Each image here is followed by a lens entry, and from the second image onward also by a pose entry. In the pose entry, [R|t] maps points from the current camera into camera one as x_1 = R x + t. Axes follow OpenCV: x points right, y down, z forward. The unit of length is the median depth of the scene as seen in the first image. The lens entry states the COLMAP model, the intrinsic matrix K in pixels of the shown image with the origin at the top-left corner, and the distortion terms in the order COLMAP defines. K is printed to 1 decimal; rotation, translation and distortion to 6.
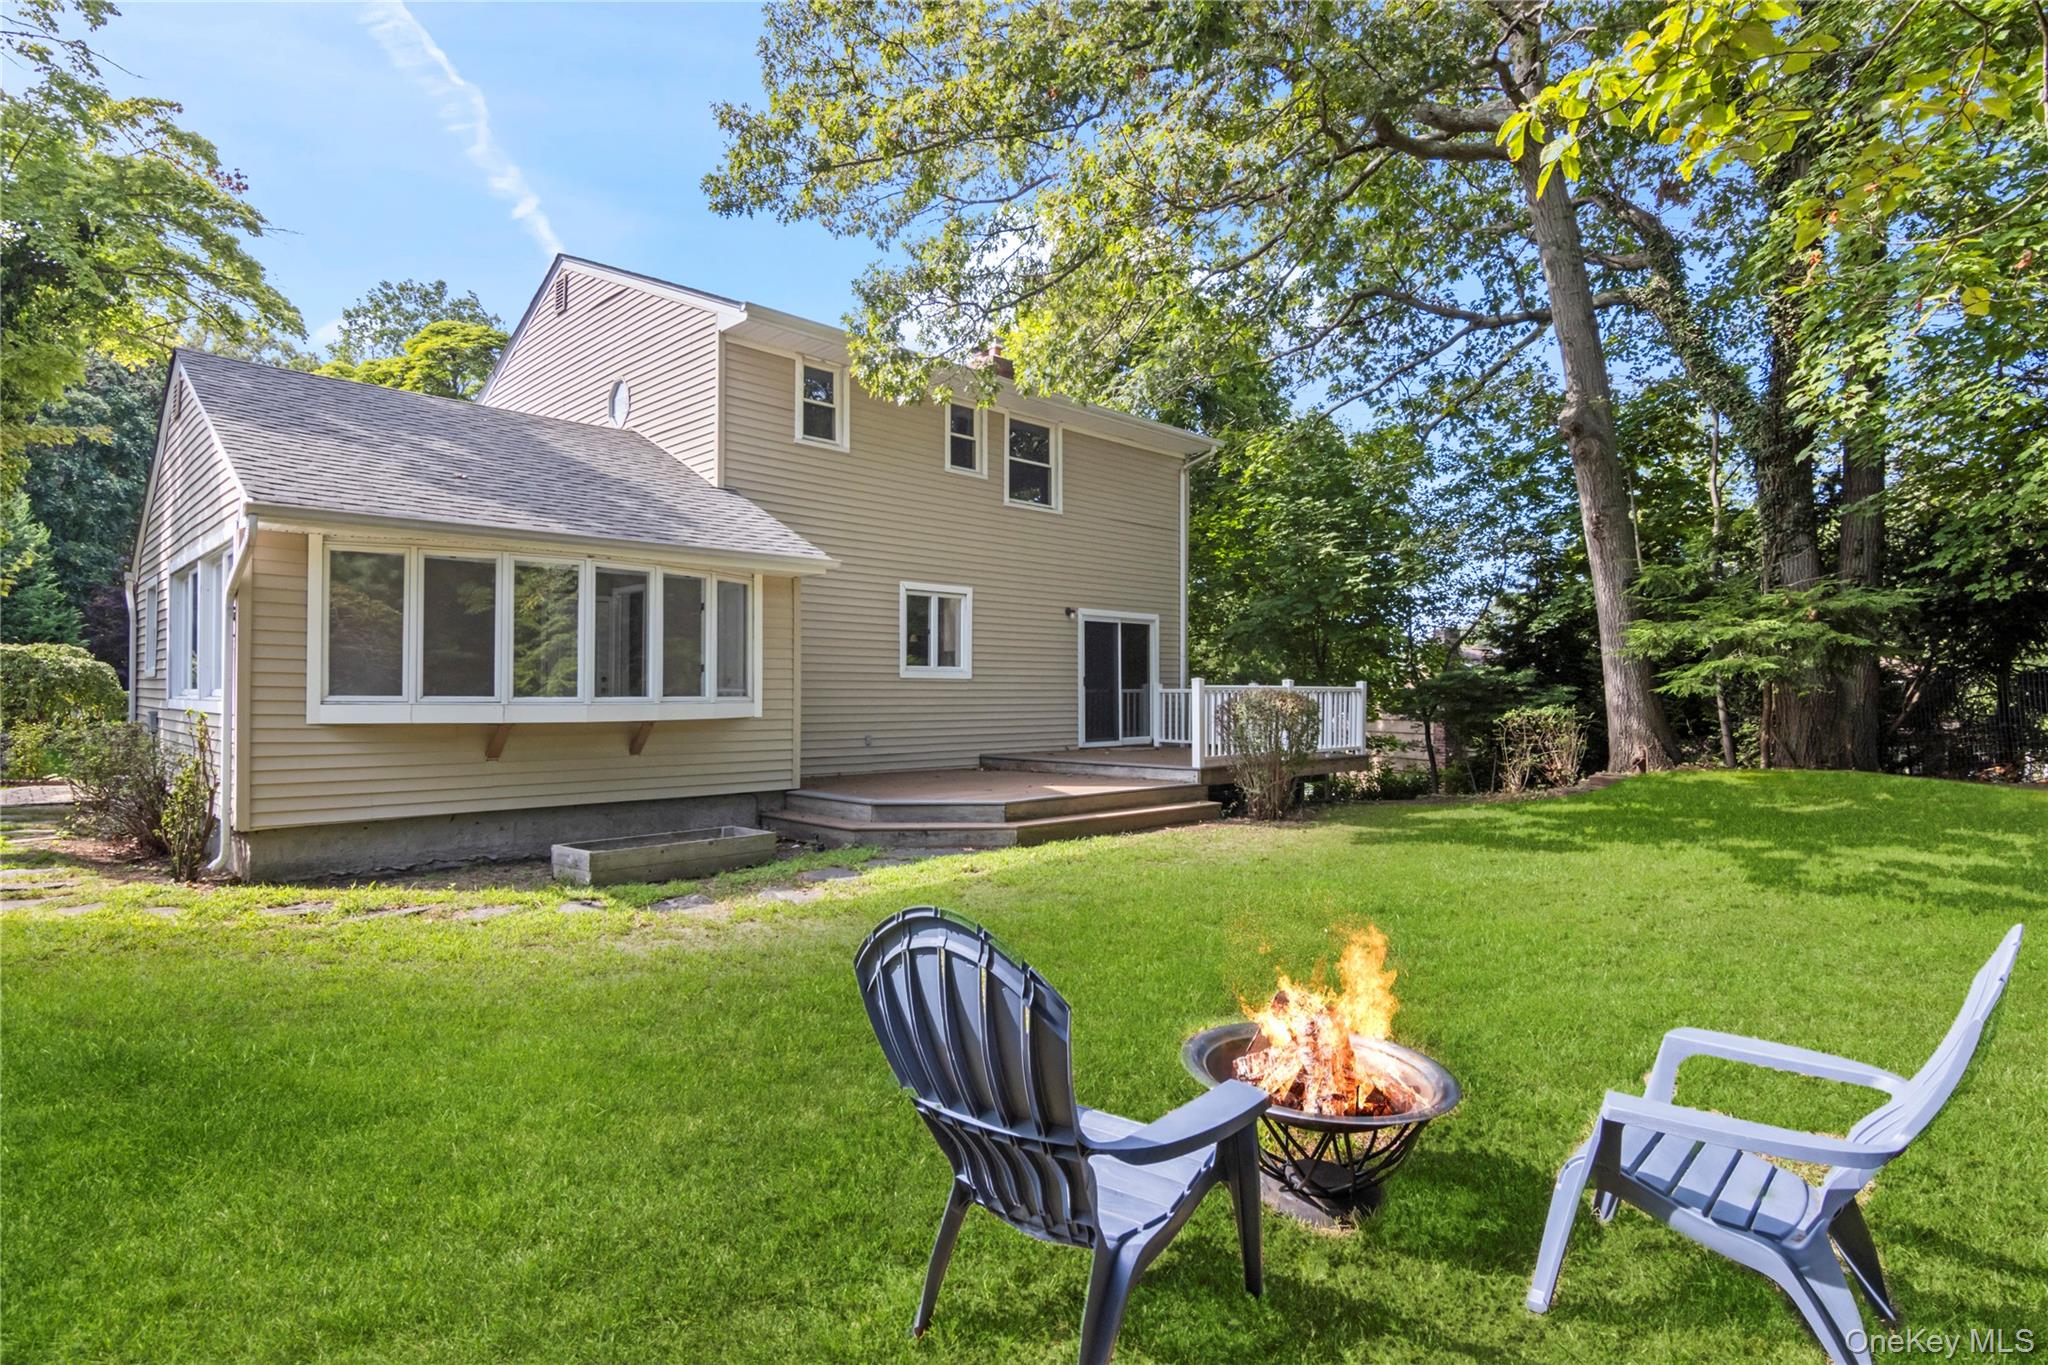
lens RADIAL K [[1071.7, 0, 1021.7], [0, 1071.7, 690.9], [0, 0, 1]] dist [-0.001501, -0.015849]
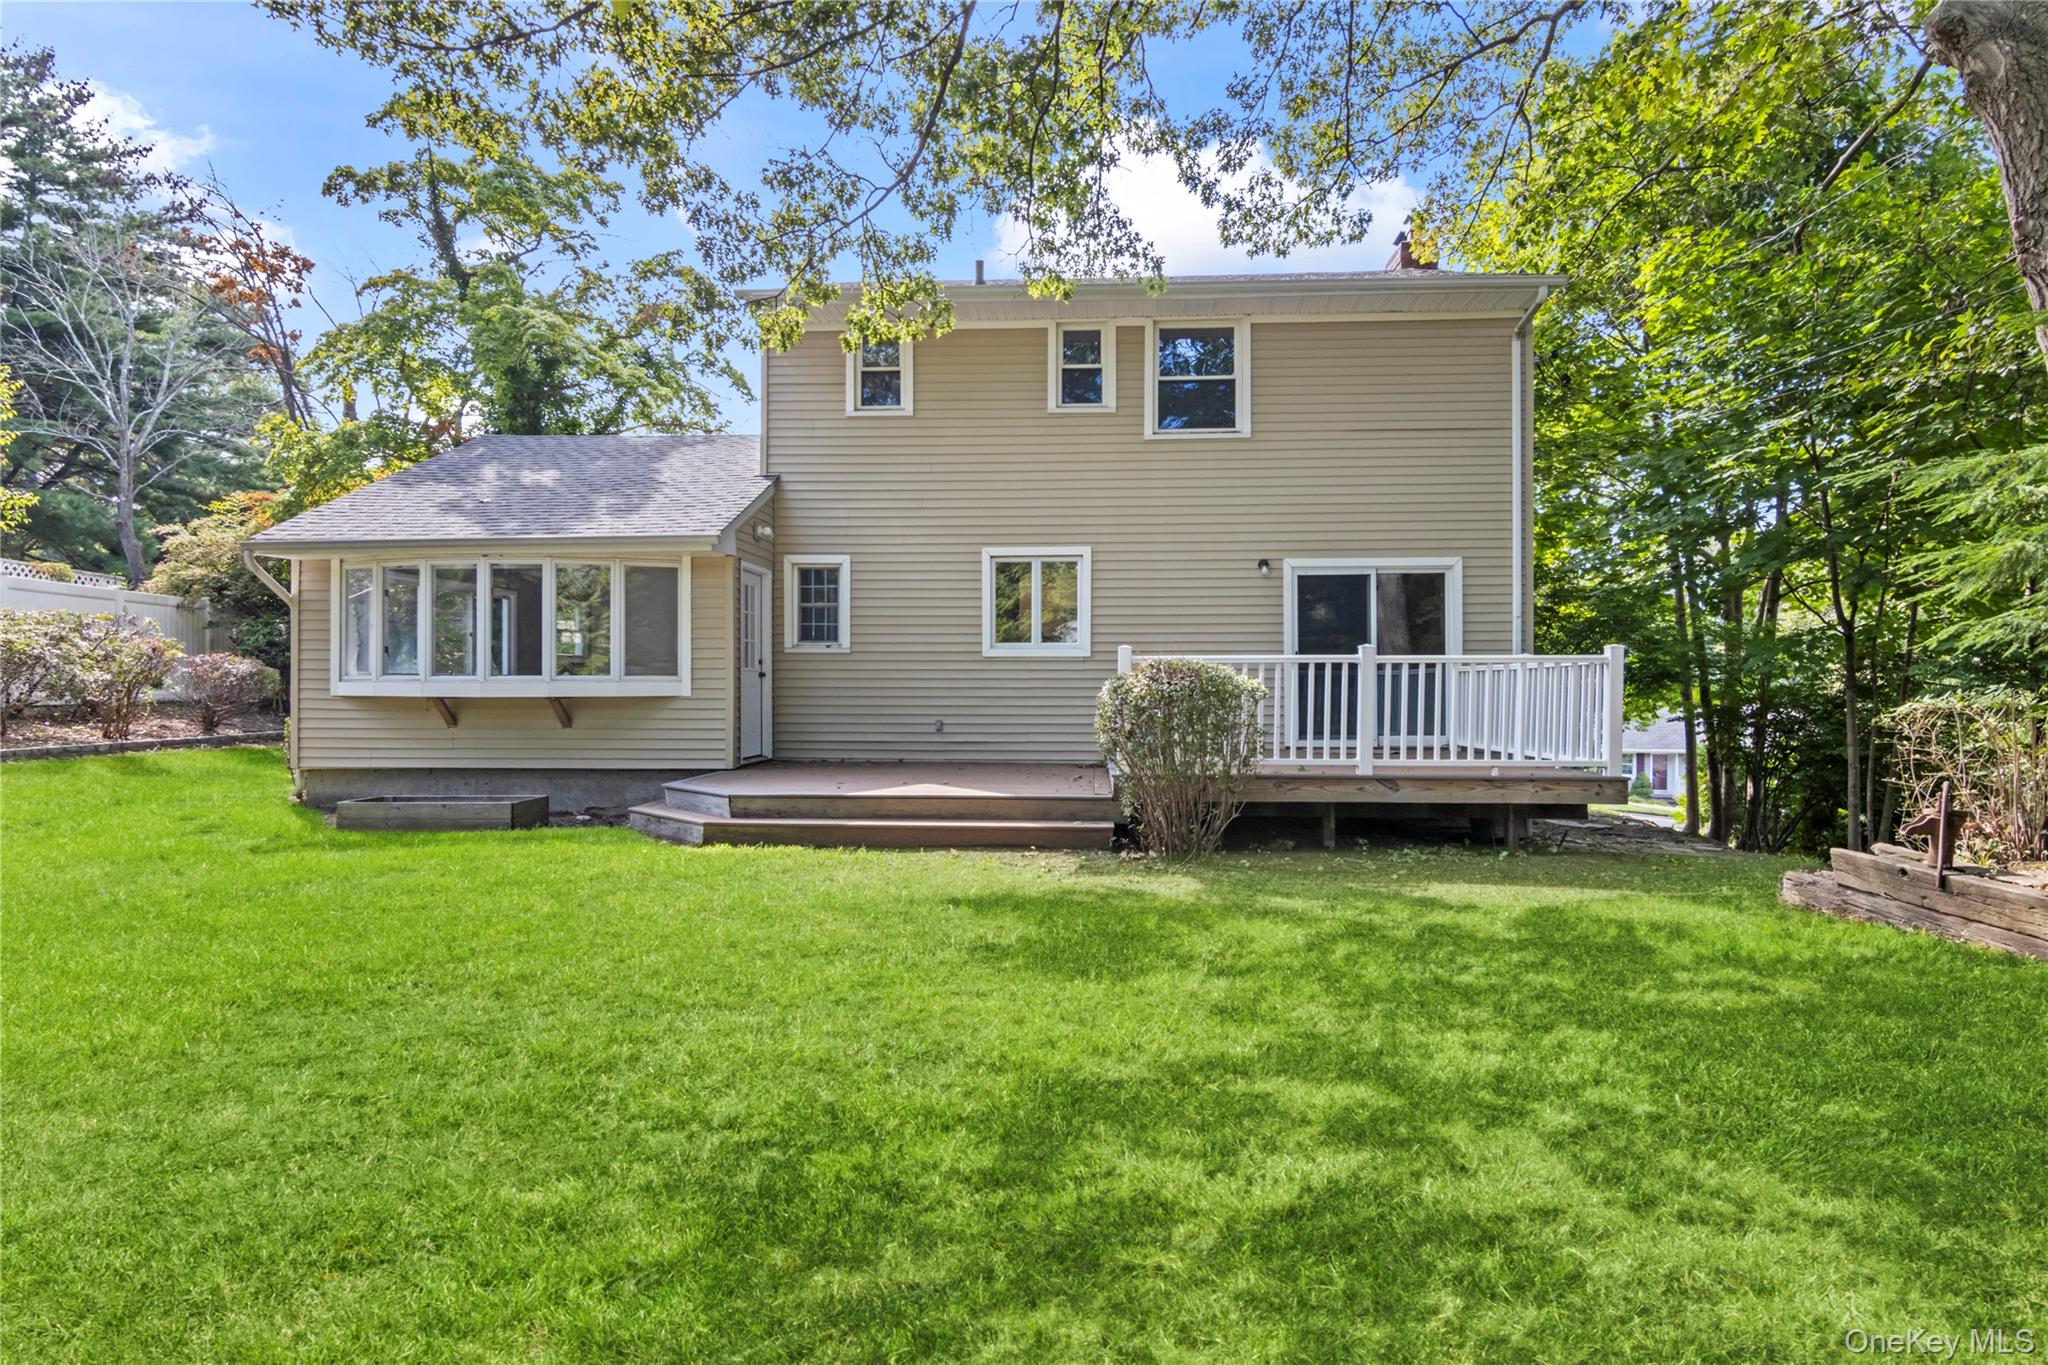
lens RADIAL K [[1071.7, 0, 1021.7], [0, 1071.7, 690.9], [0, 0, 1]] dist [-0.001501, -0.015849]
pose [[0.670004, 0.002137, -0.742355, 0.560829], [0.002590, 0.999983, 0.005217, 0.011584], [0.742353, -0.005418, 0.669987, 0.425176]]
